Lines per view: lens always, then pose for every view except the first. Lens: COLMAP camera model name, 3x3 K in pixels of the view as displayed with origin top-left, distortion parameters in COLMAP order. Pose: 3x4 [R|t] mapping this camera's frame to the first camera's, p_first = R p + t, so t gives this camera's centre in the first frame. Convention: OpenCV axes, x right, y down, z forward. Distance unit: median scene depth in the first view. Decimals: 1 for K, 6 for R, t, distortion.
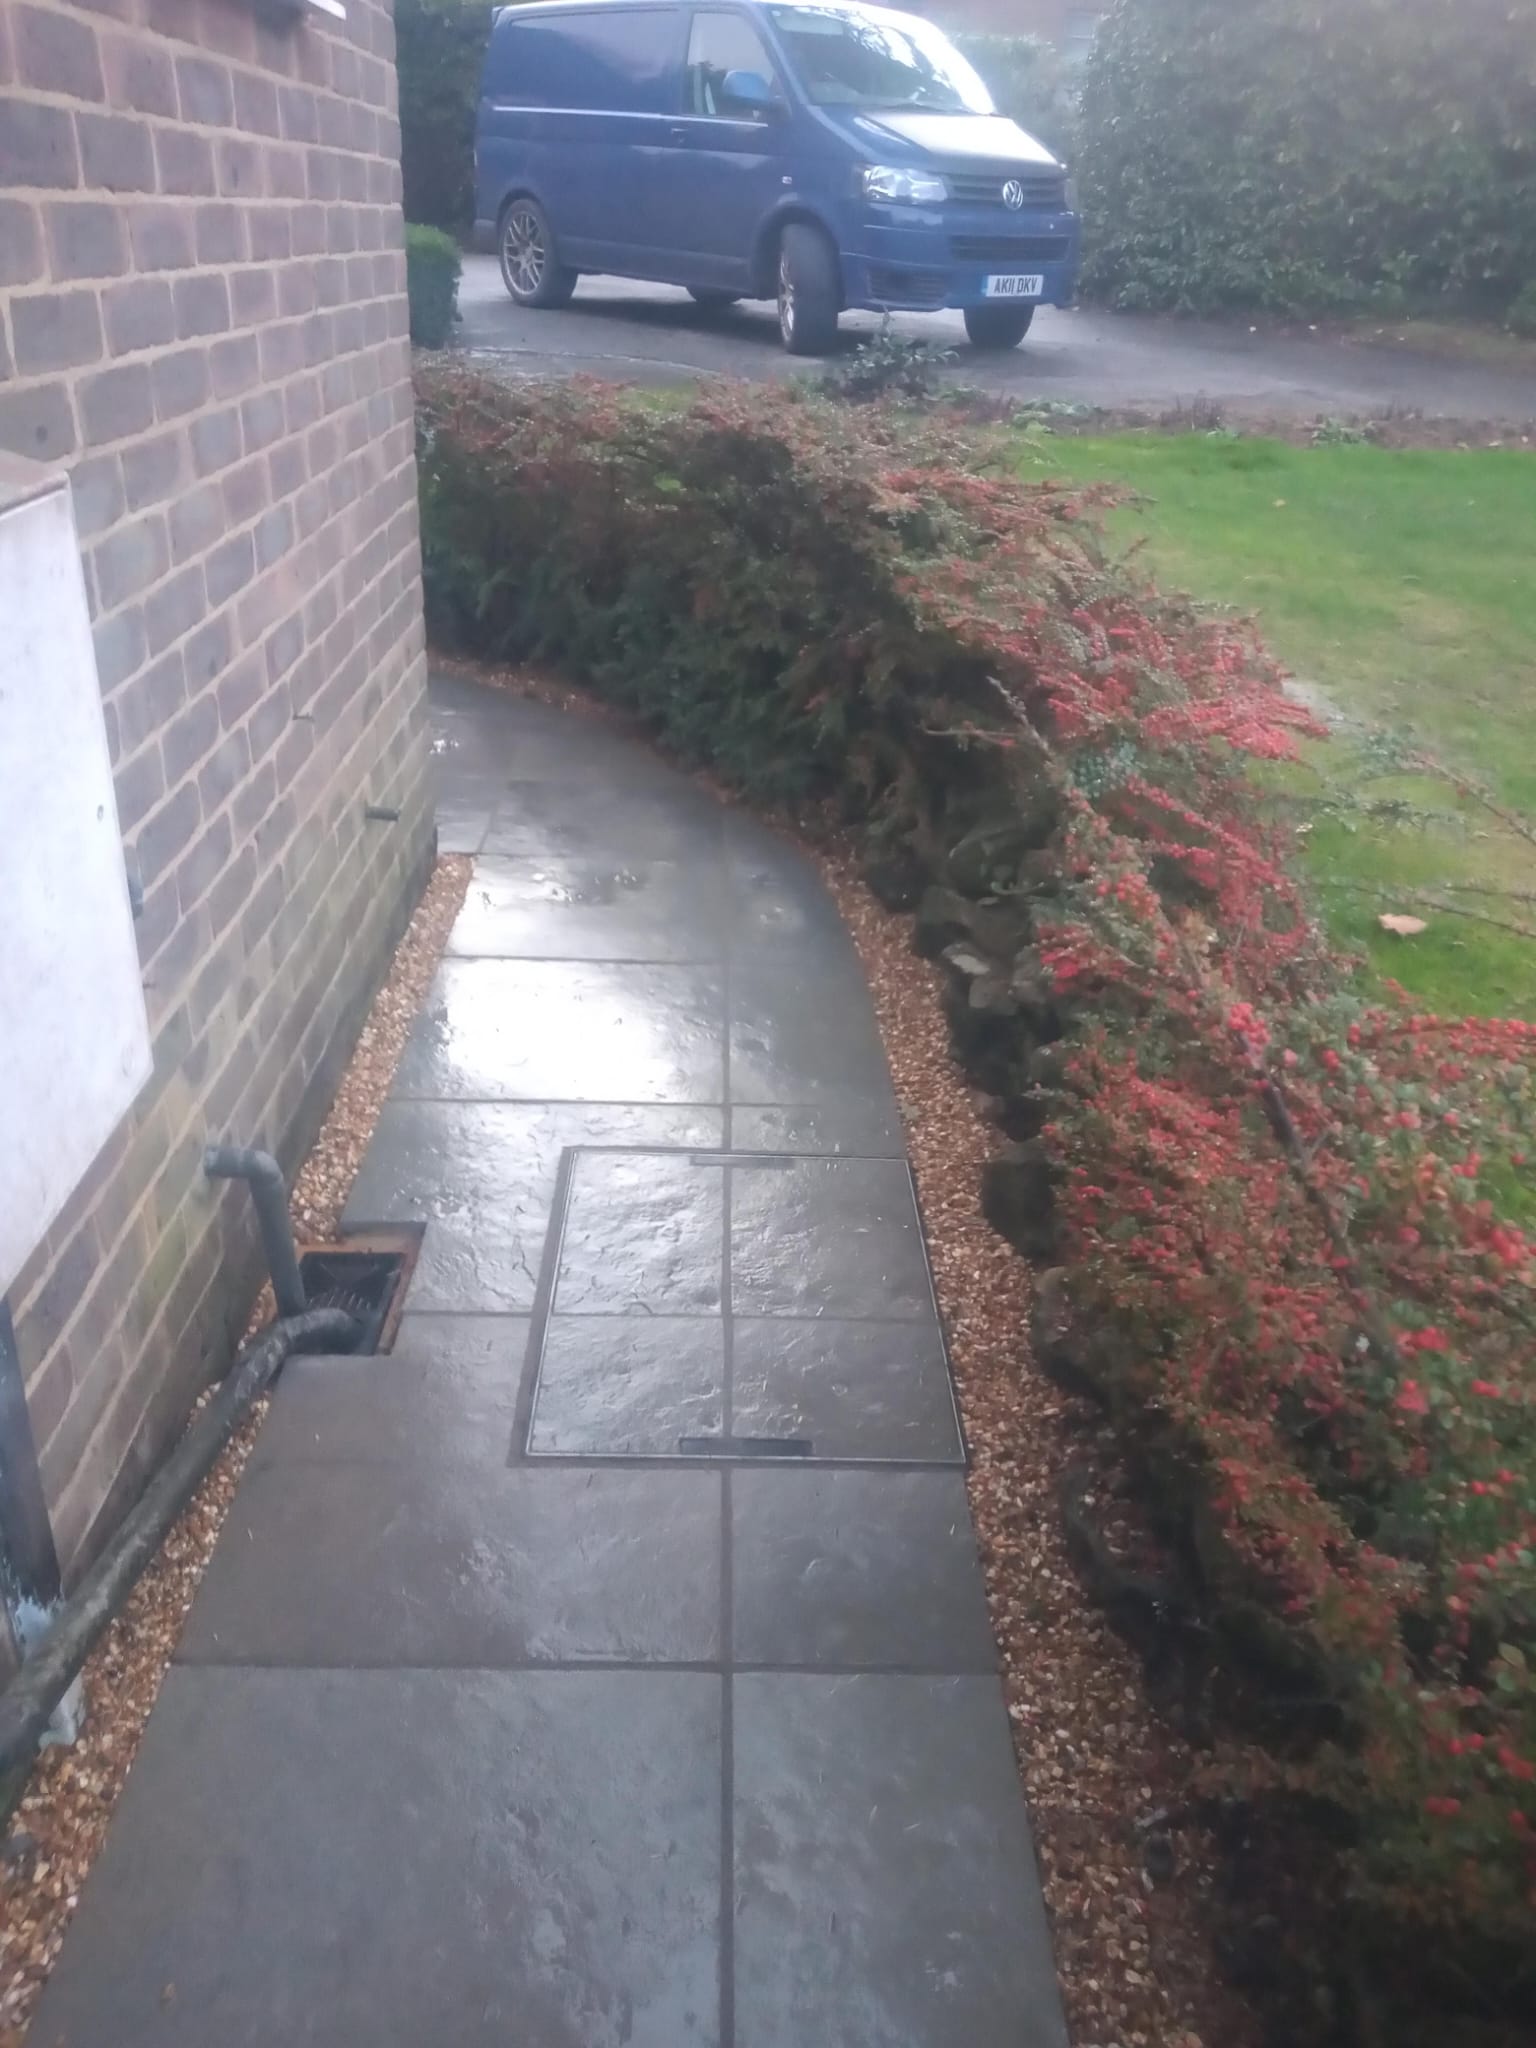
lens RADIAL K [[1654.8, 0, 768.0], [0, 1654.8, 1024.0], [0, 0, 1]] dist [-0.003762, 0.022744]
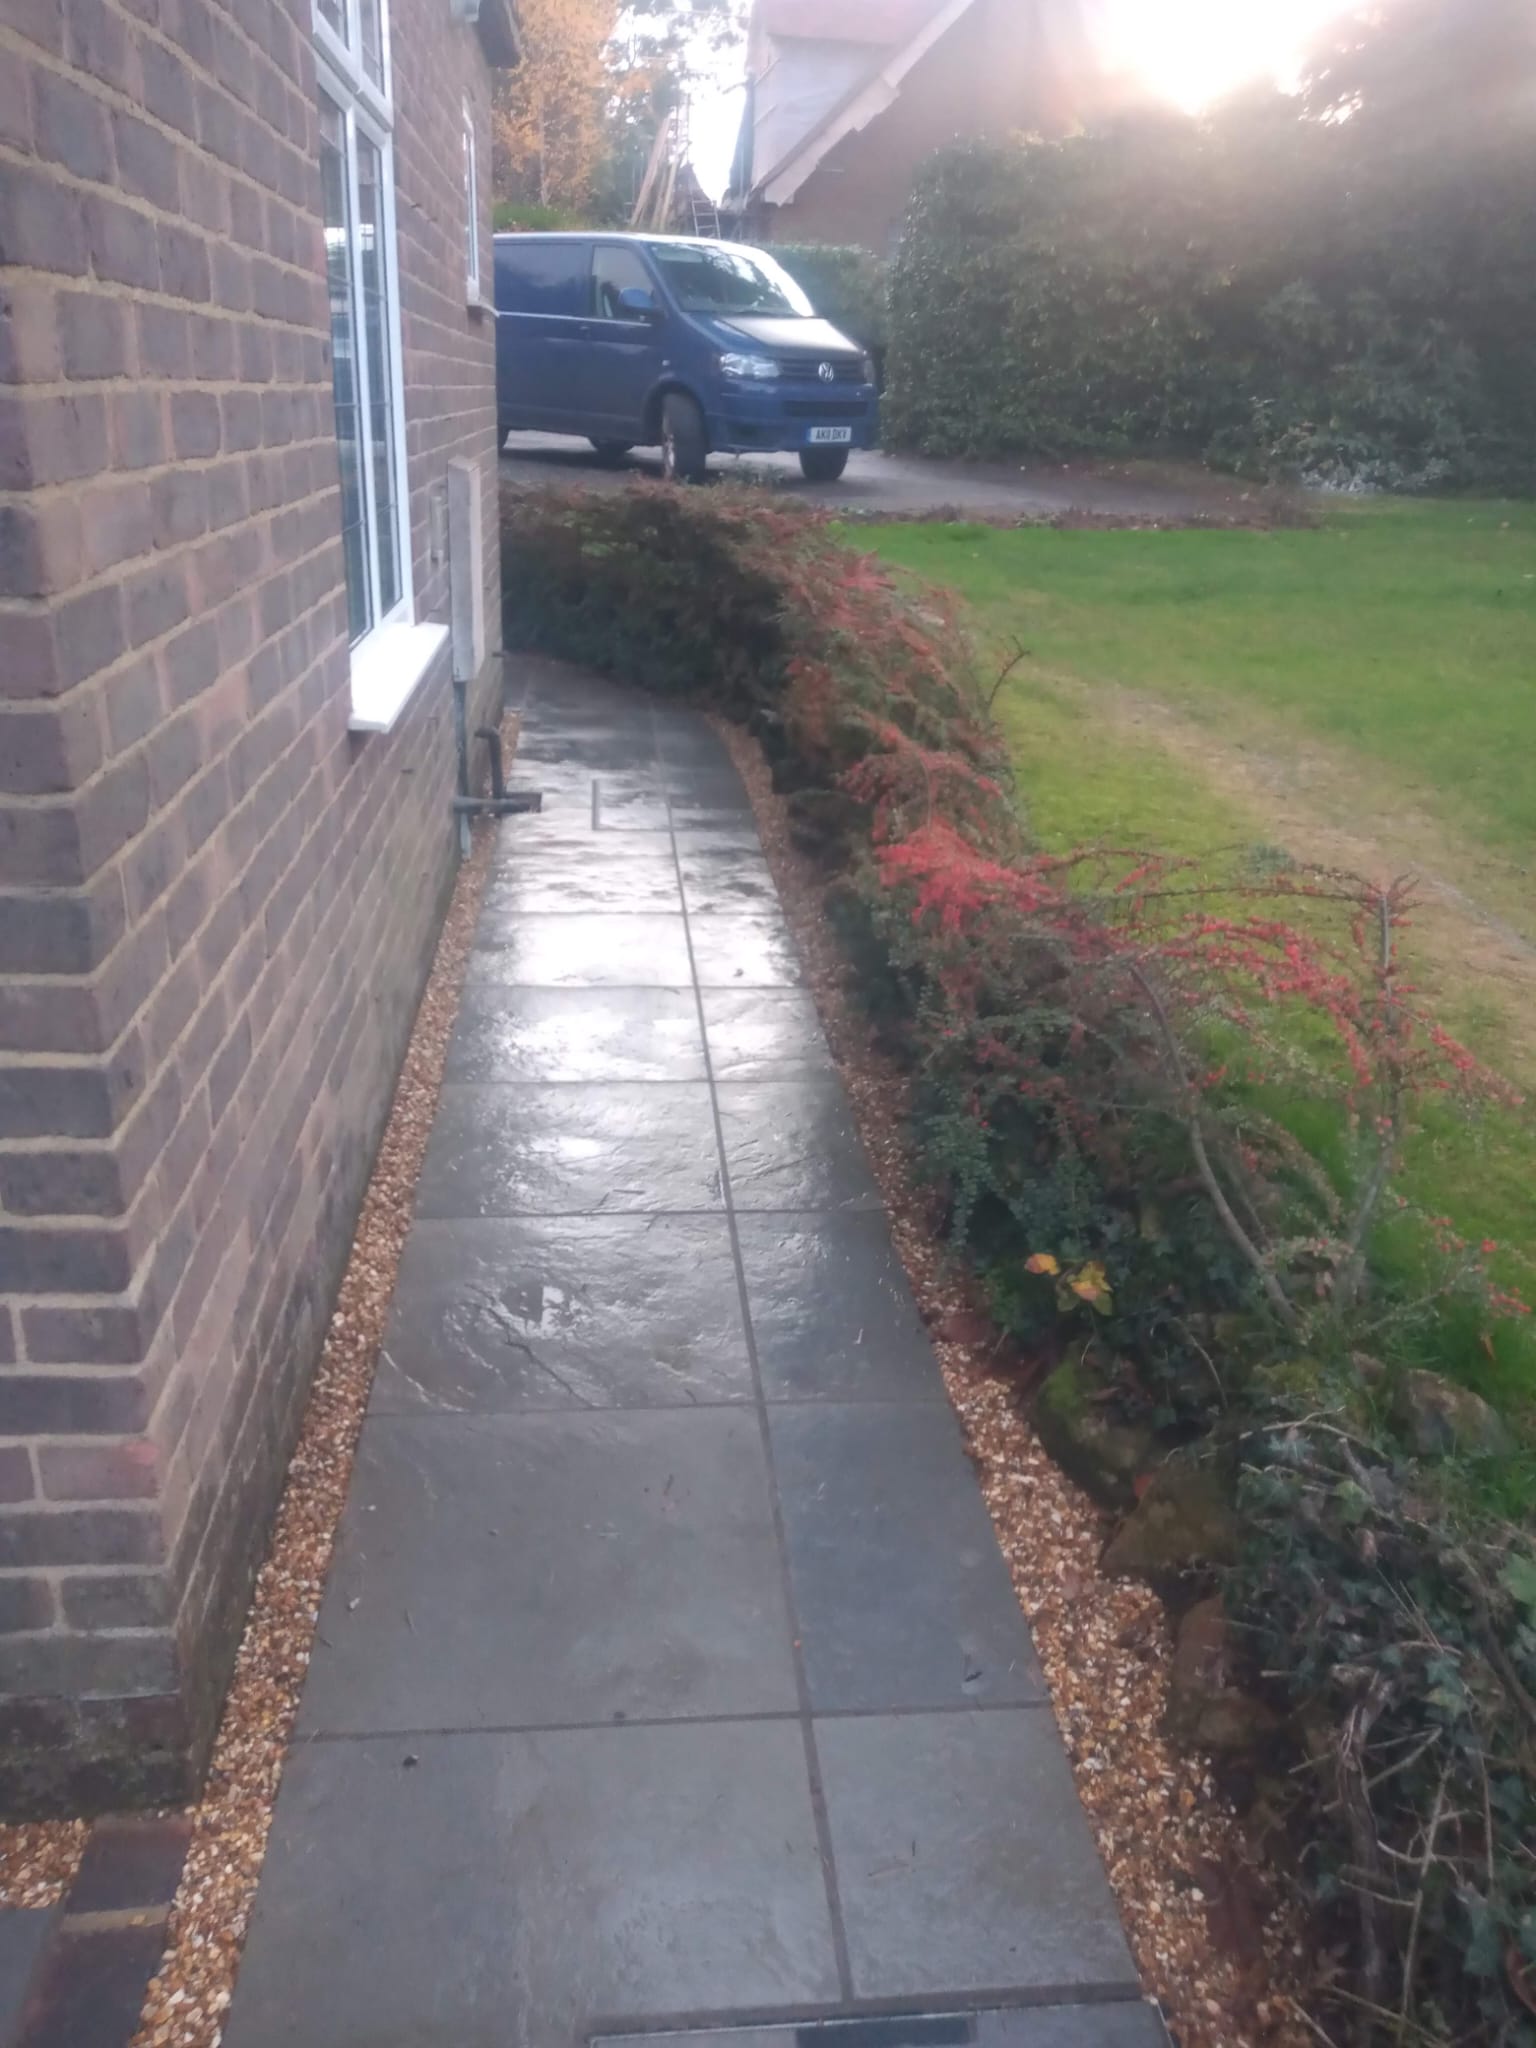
lens RADIAL K [[1570.2, 0, 768.0], [0, 1570.2, 1024.0], [0, 0, 1]] dist [0.054945, -0.129761]
pose [[0.997289, -0.034204, 0.065150, -0.008433], [0.038690, 0.996874, -0.068890, 0.140955], [-0.062590, 0.071223, 0.995495, -0.291095]]
